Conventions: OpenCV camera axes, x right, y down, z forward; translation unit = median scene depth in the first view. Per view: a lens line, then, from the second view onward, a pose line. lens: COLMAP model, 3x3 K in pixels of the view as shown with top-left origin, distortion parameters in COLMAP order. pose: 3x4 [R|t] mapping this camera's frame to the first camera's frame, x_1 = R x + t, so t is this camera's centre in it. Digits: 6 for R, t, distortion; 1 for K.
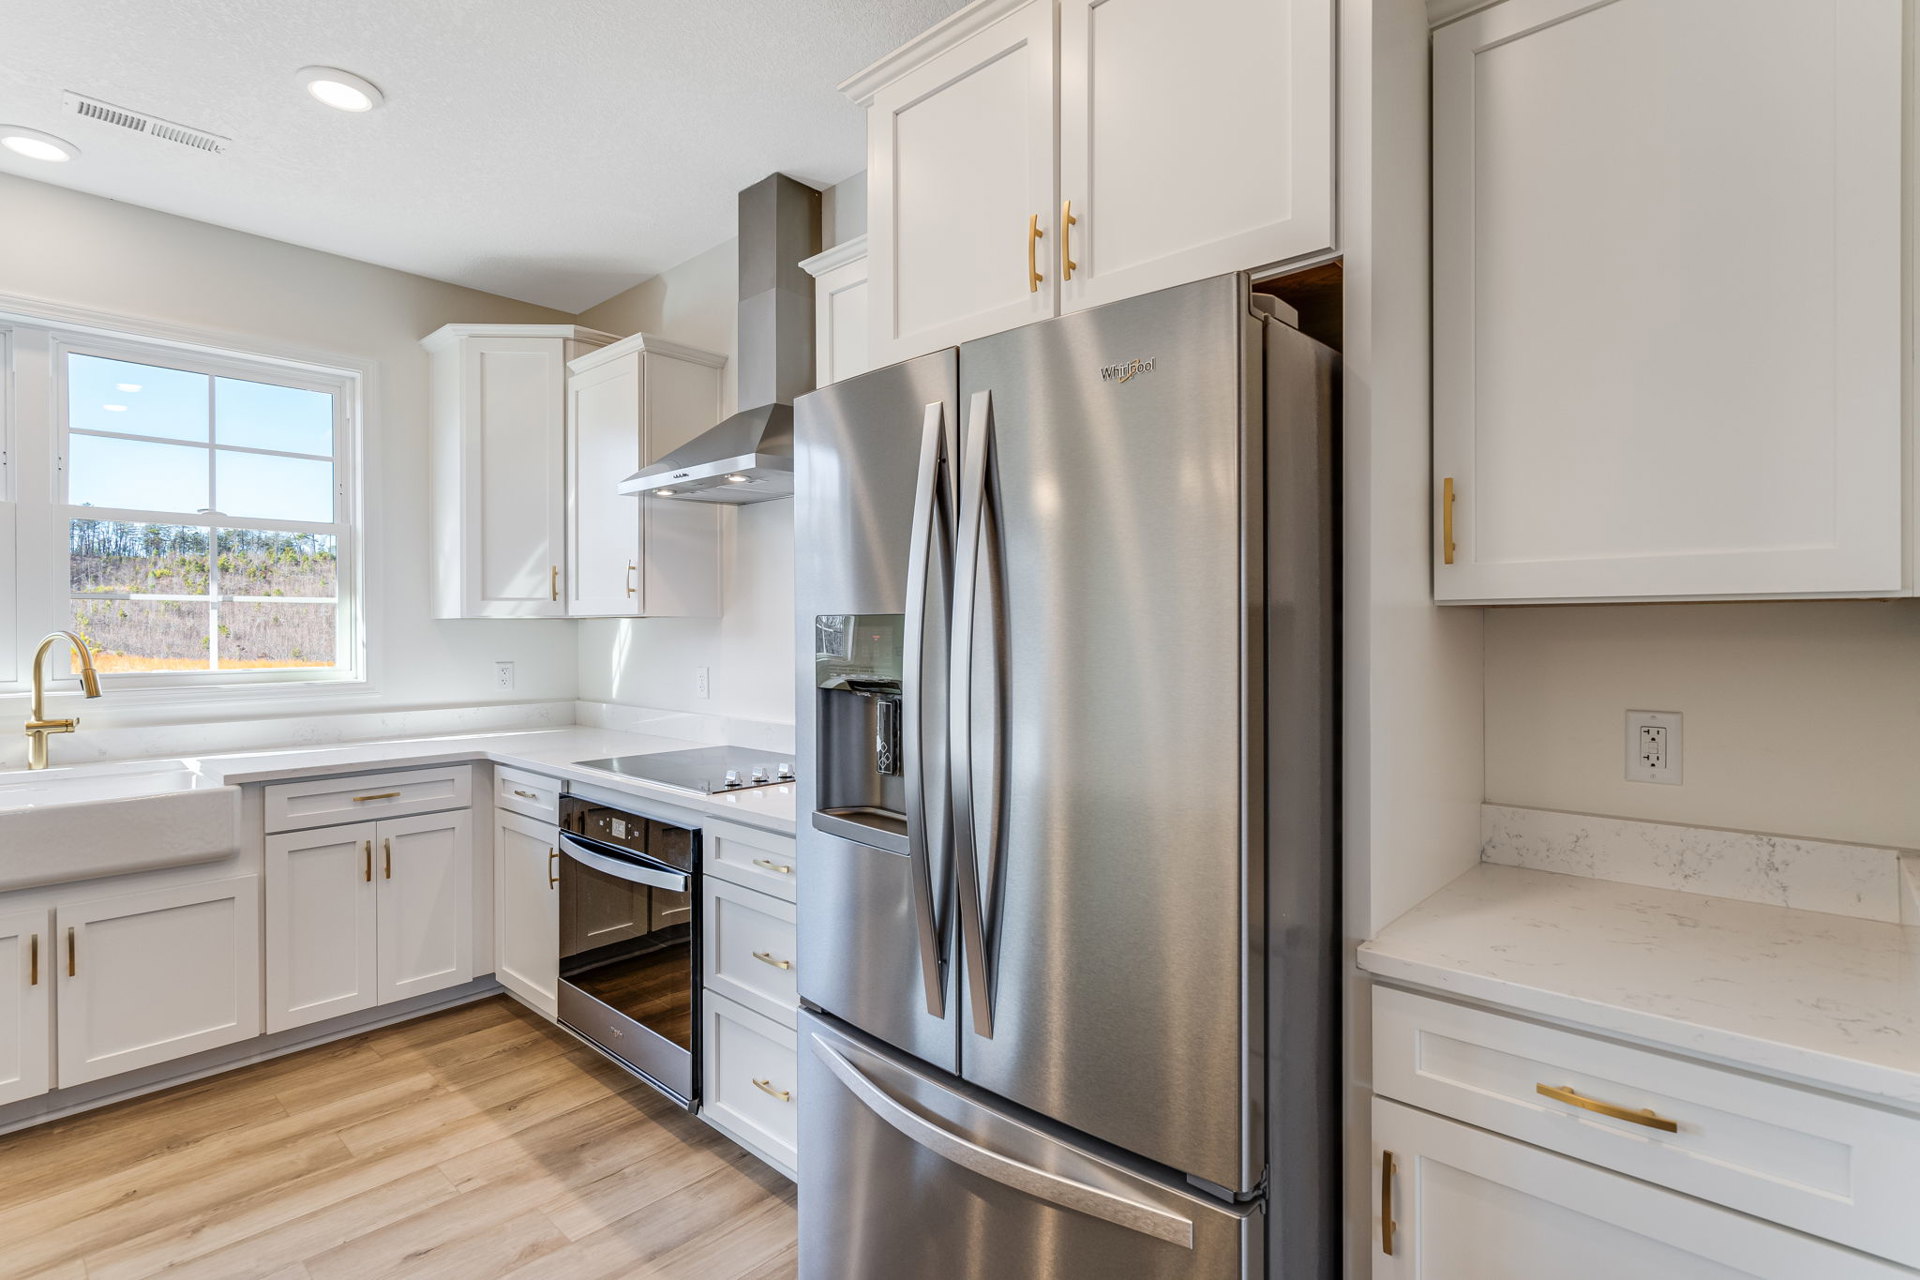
lens RADIAL K [[930.2, 0, 950.3], [0, 930.2, 630.7], [0, 0, 1]] dist [0.000407, -0.000211]
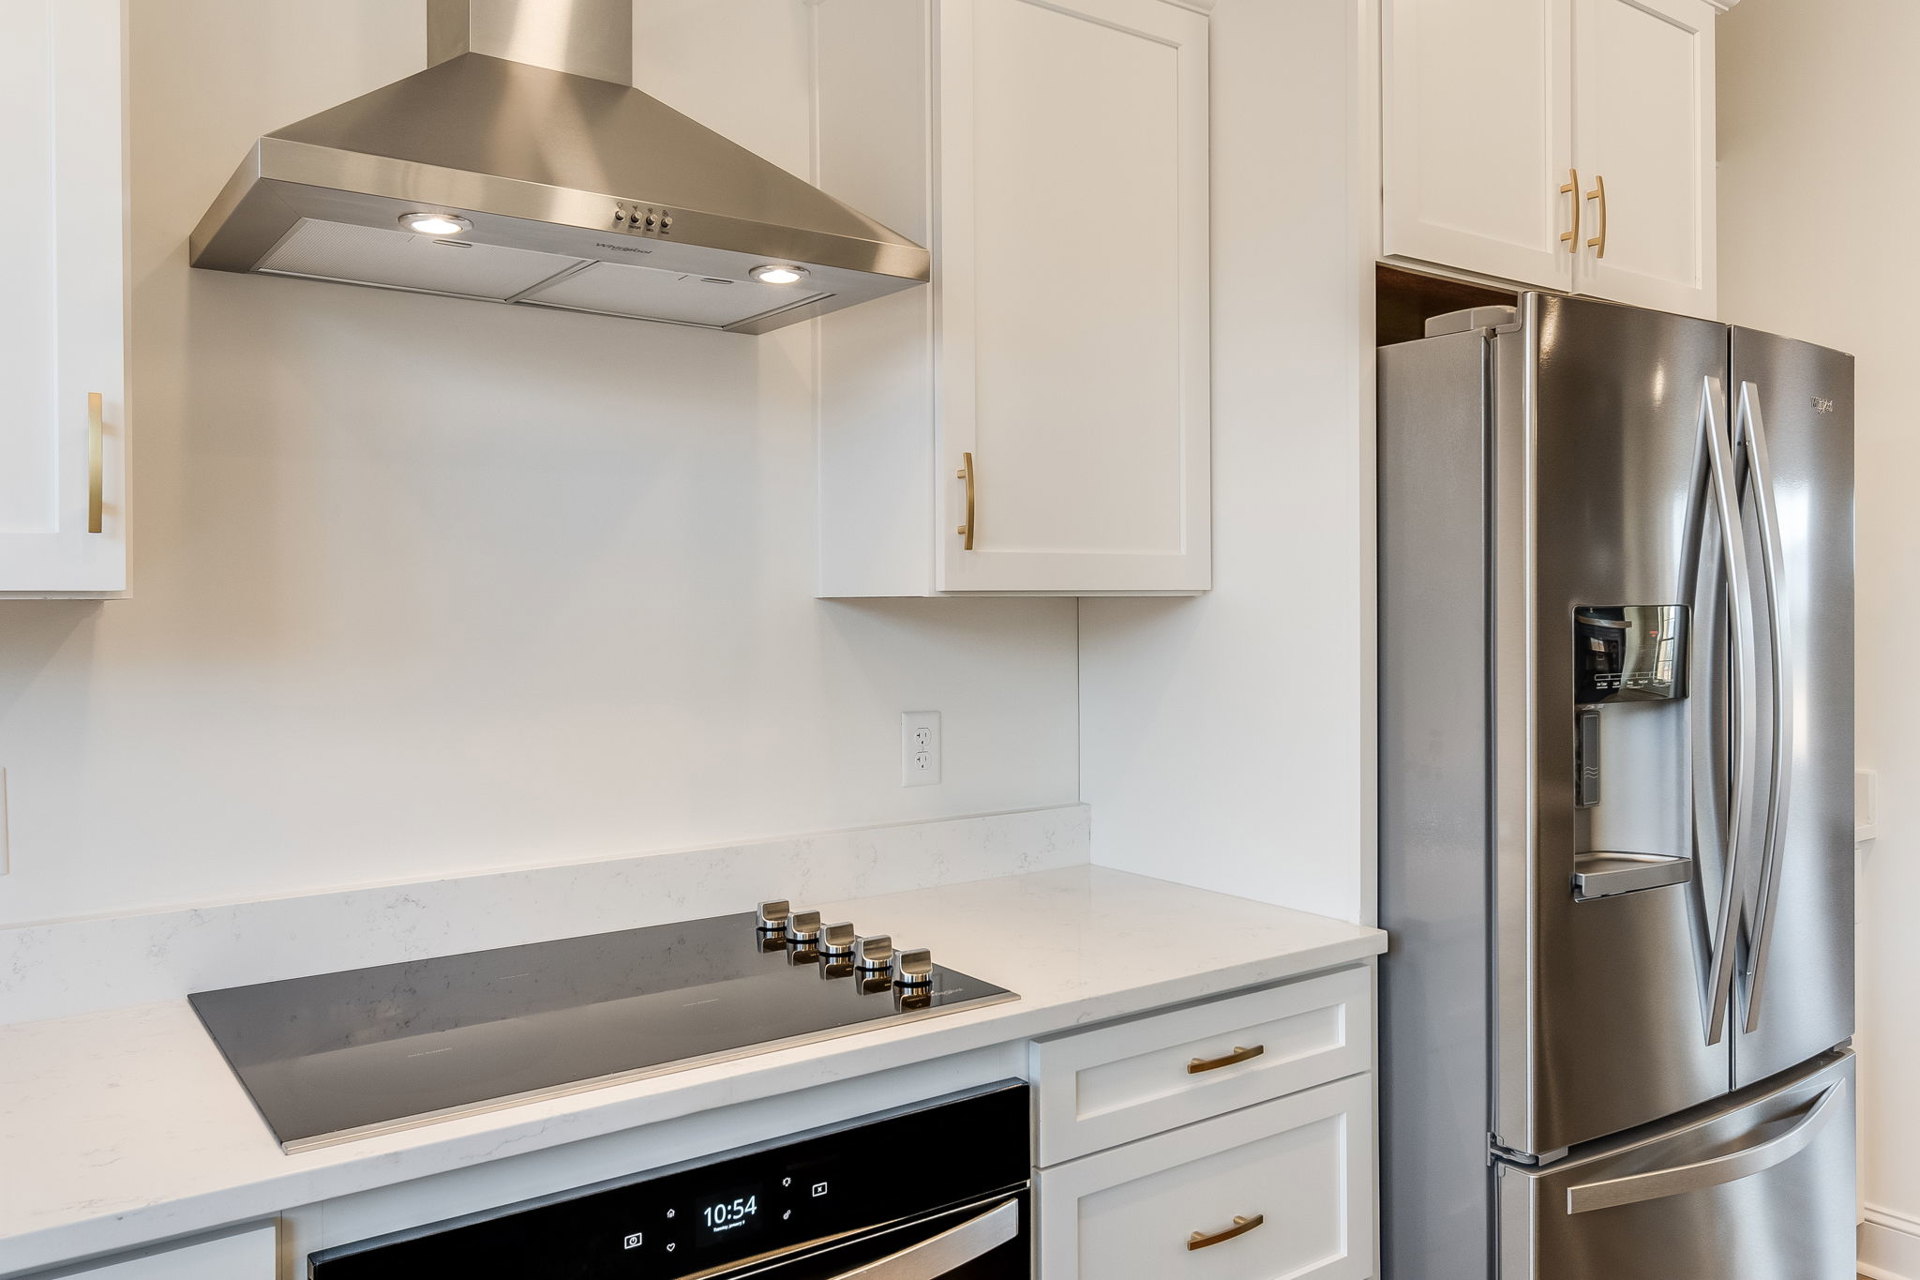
lens RADIAL K [[1424.3, 0, 949.3], [0, 1424.3, 624.4], [0, 0, 1]] dist [0.002217, 0.000986]
pose [[0.196513, -0.009325, 0.980457, -0.855790], [0.007712, 0.999939, 0.007964, -0.010691], [-0.980471, 0.005996, 0.196573, 0.810912]]
